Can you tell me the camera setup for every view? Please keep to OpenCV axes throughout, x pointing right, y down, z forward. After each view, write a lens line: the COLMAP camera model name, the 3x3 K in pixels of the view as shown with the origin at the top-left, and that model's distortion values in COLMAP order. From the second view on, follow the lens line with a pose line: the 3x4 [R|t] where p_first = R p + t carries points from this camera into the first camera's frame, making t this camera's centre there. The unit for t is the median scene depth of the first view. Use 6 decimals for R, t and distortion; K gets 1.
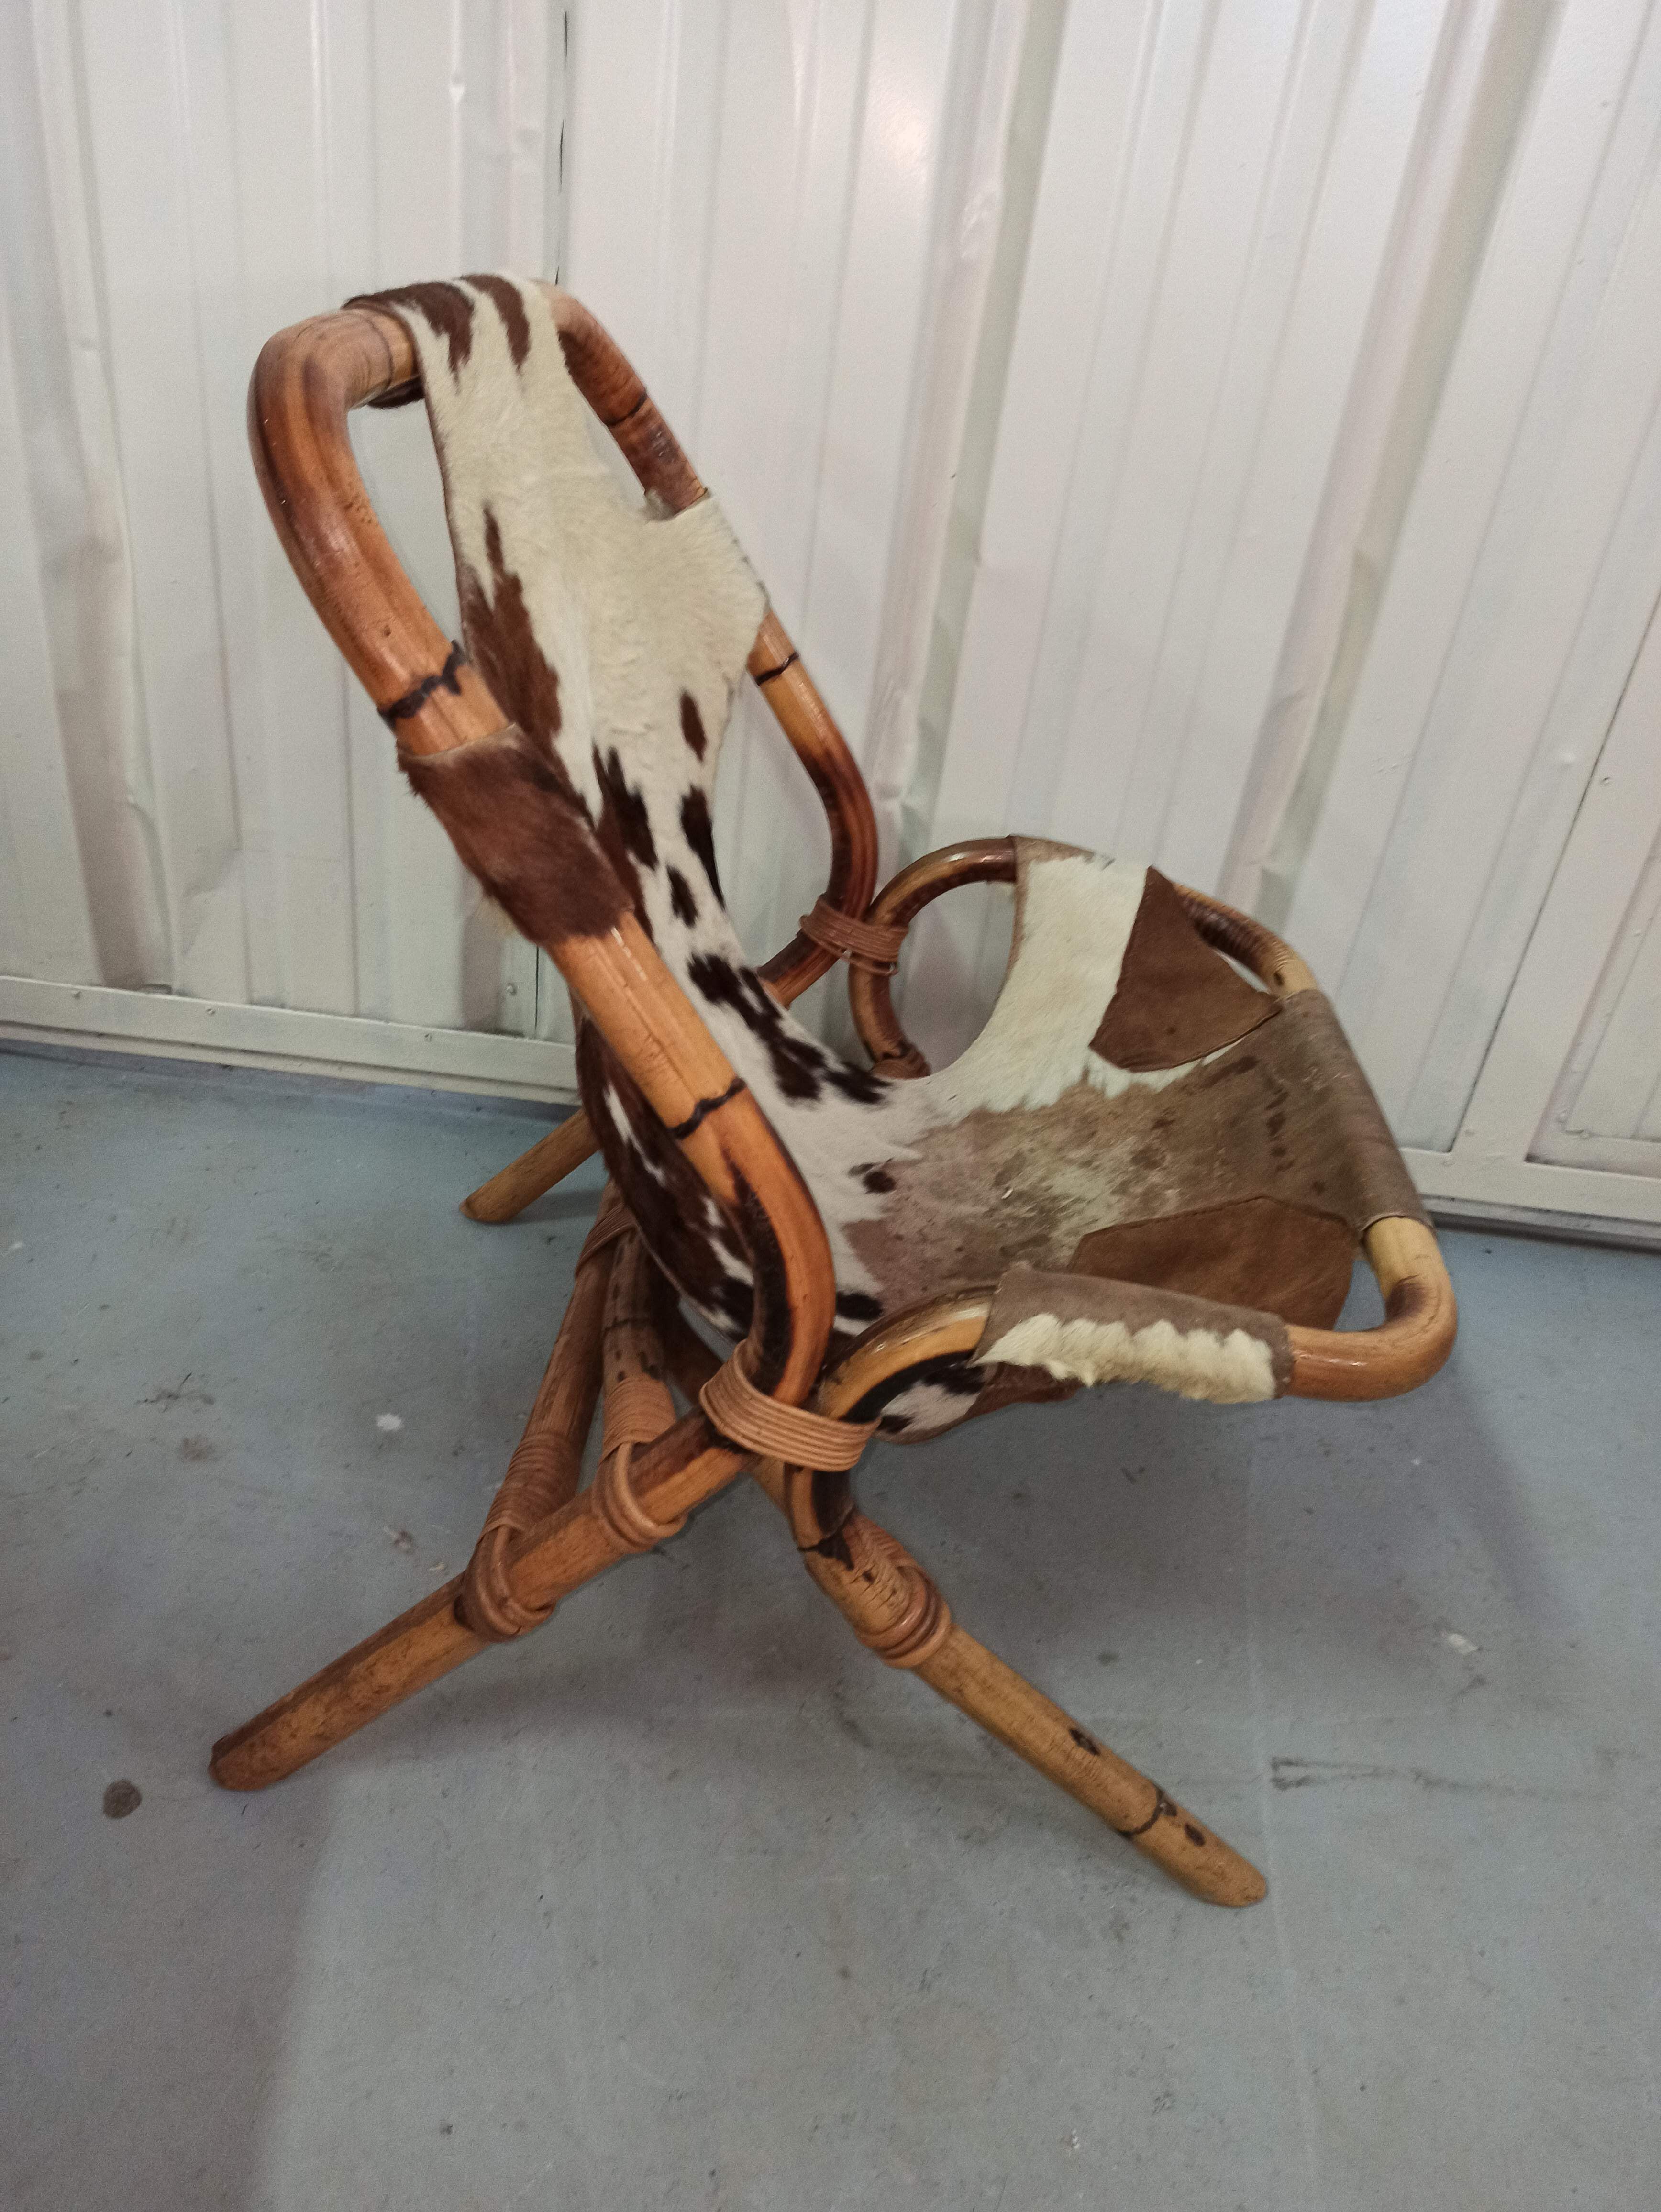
lens RADIAL K [[1664.3, 0, 830.1], [0, 1664.3, 1080.2], [0, 0, 1]] dist [0.059130, -0.055342]
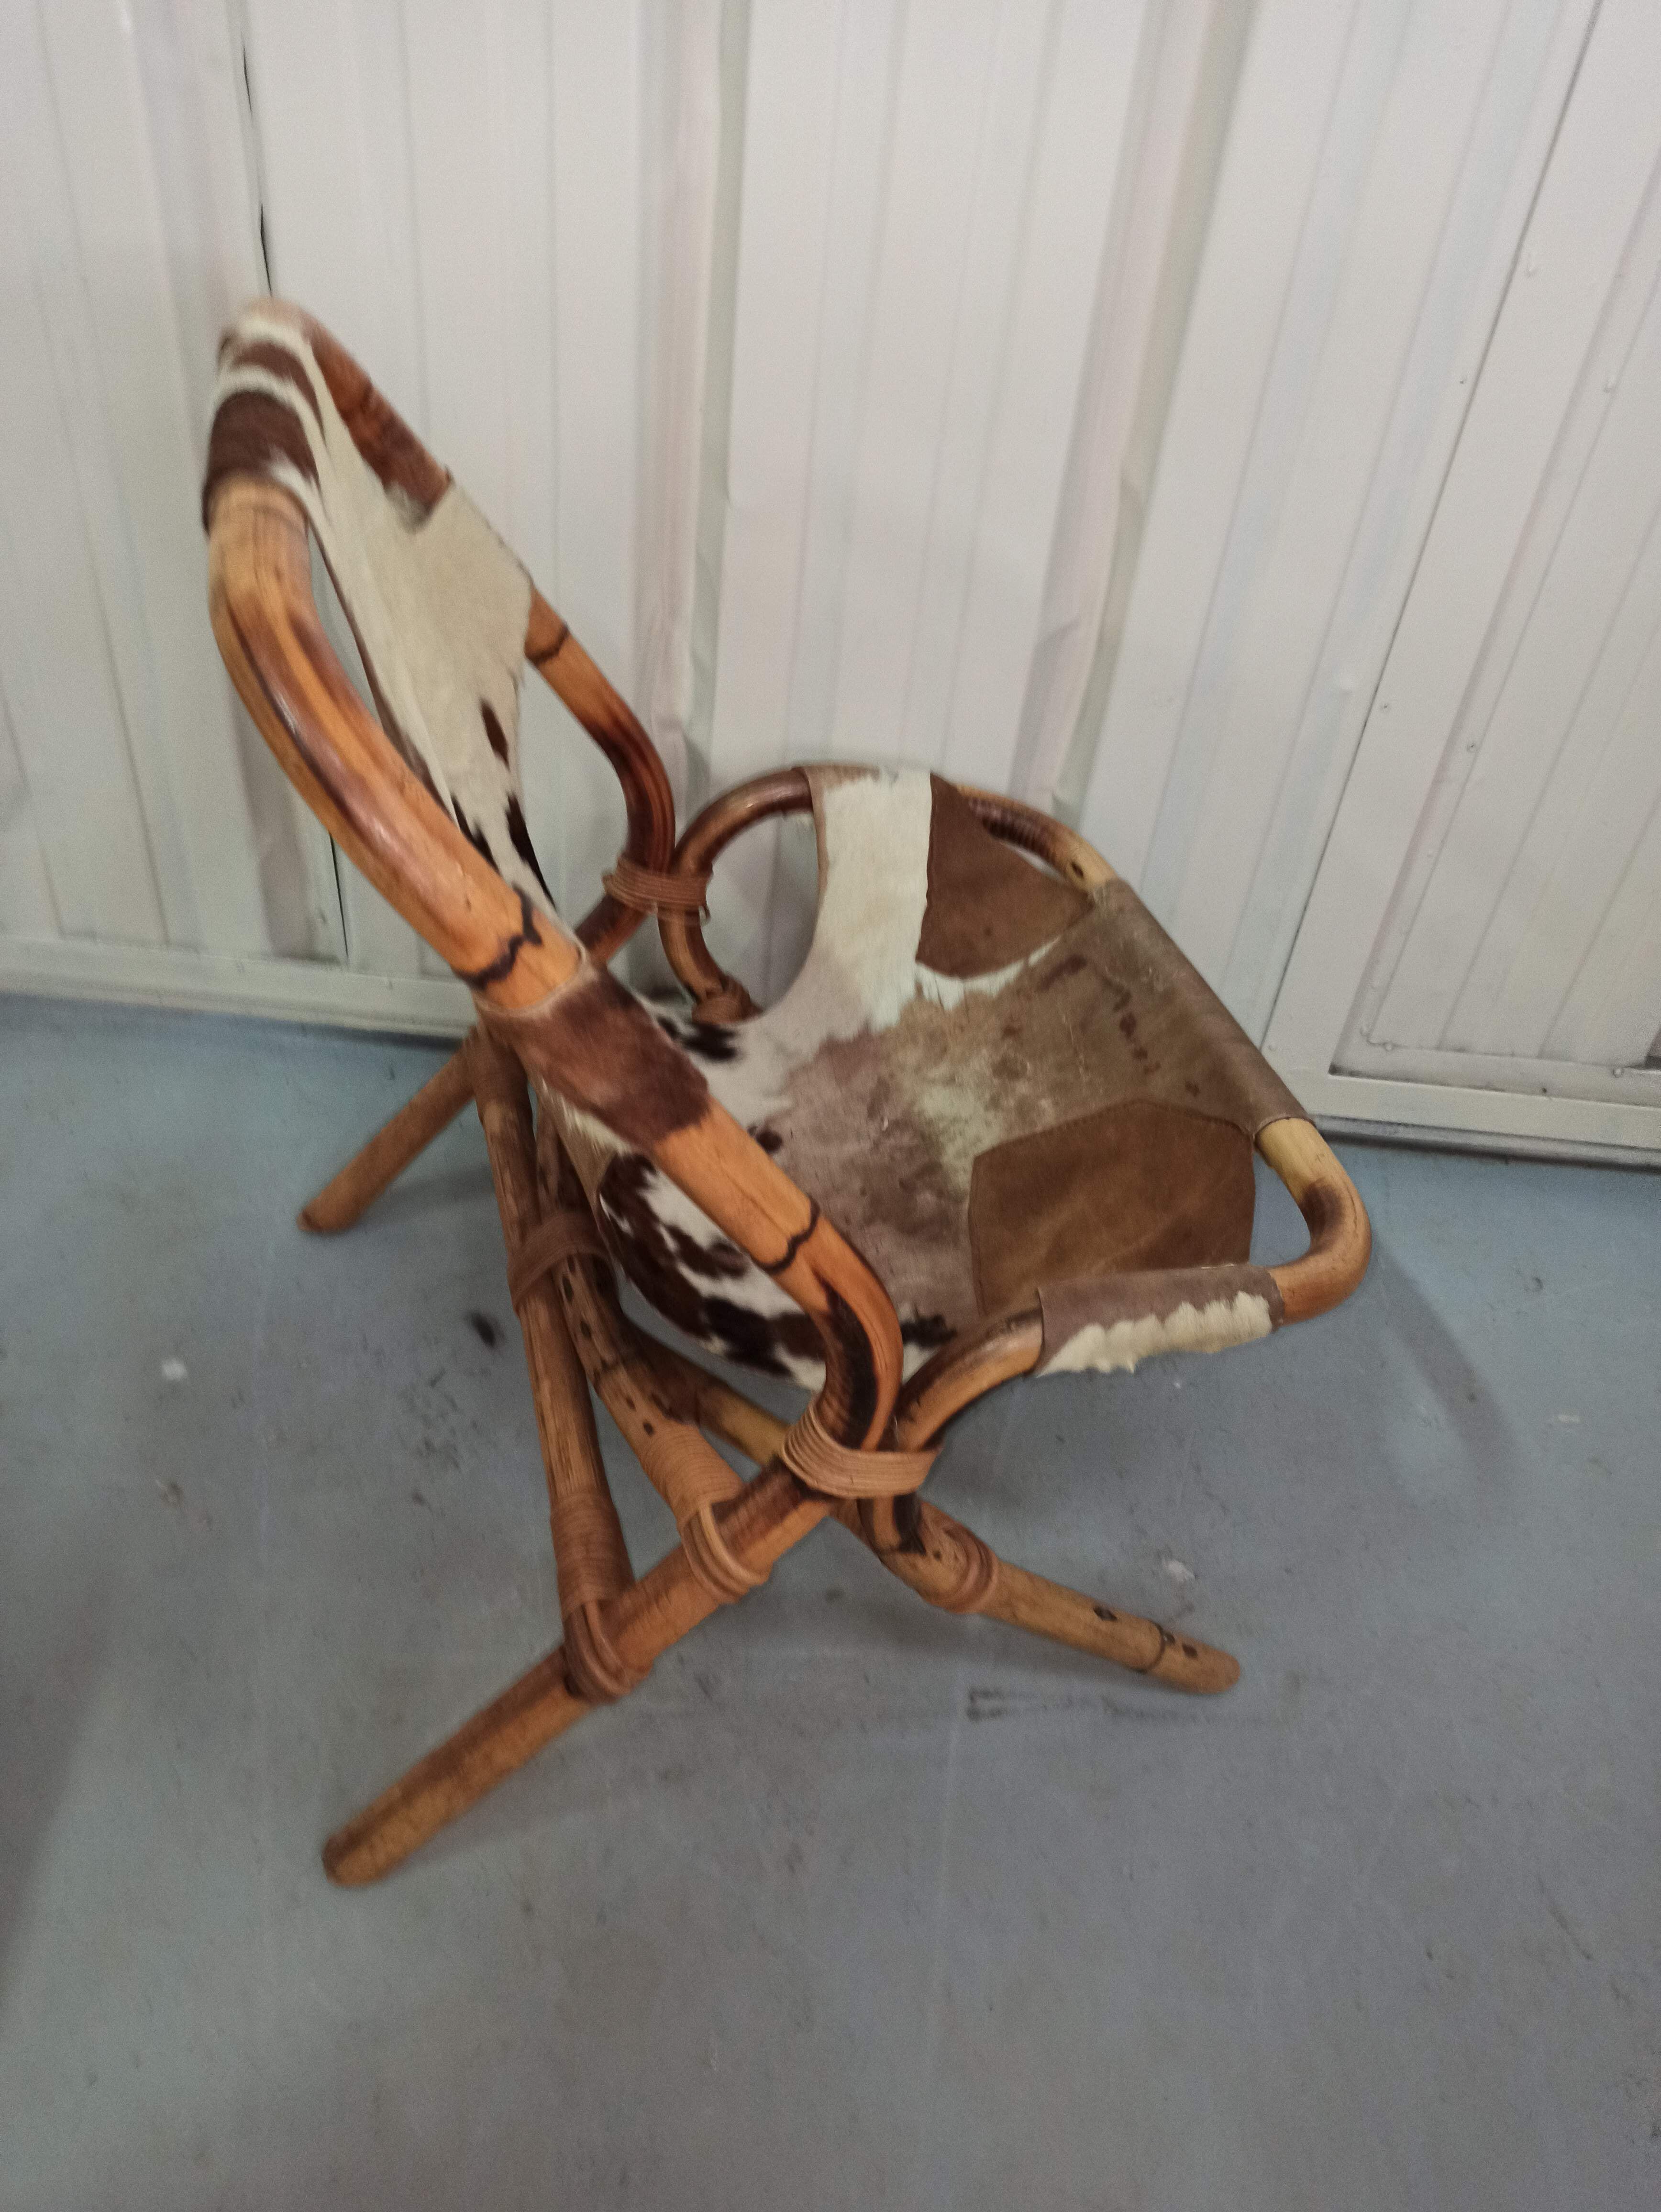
lens RADIAL K [[1664.3, 0, 830.1], [0, 1664.3, 1080.2], [0, 0, 1]] dist [0.059130, -0.055342]
pose [[0.947005, -0.221489, 0.232646, -0.175152], [0.177872, 0.964668, 0.194365, -0.179376], [-0.267475, -0.142683, 0.952942, -0.002452]]
